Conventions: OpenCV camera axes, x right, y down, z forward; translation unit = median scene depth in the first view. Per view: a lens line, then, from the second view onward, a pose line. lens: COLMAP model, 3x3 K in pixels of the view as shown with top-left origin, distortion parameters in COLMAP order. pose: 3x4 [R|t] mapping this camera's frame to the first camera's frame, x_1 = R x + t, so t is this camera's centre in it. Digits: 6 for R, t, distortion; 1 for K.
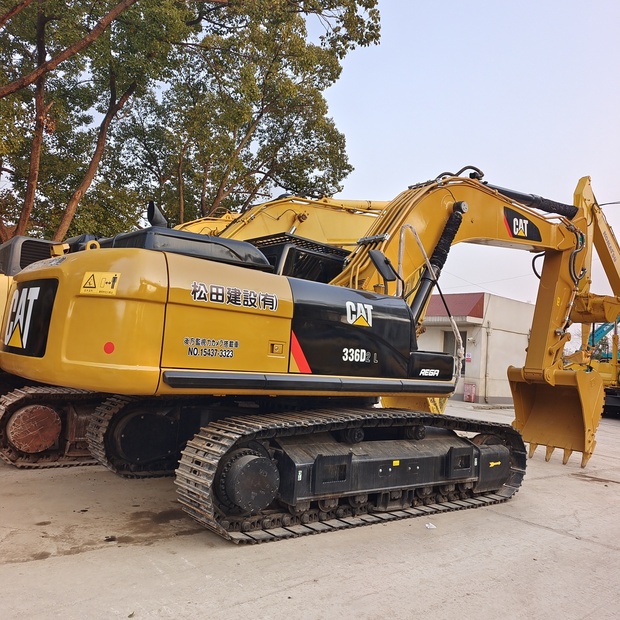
lens RADIAL K [[557.7, 0, 318.0], [0, 557.7, 310.0], [0, 0, 1]] dist [0.037378, 0.005380]
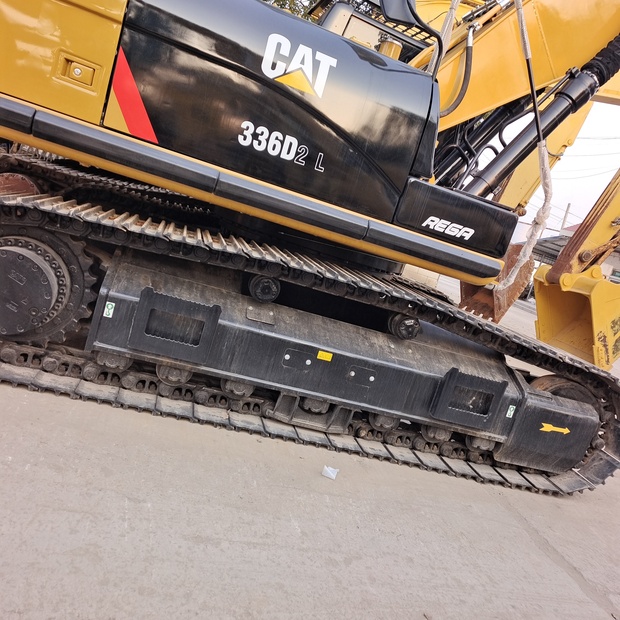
lens RADIAL K [[557.7, 0, 318.0], [0, 557.7, 310.0], [0, 0, 1]] dist [0.037378, 0.005380]
pose [[0.878041, 0.280074, -0.388075, 0.362782], [-0.206625, 0.953258, 0.220466, 0.106376], [0.431683, -0.113392, 0.894870, 0.506707]]
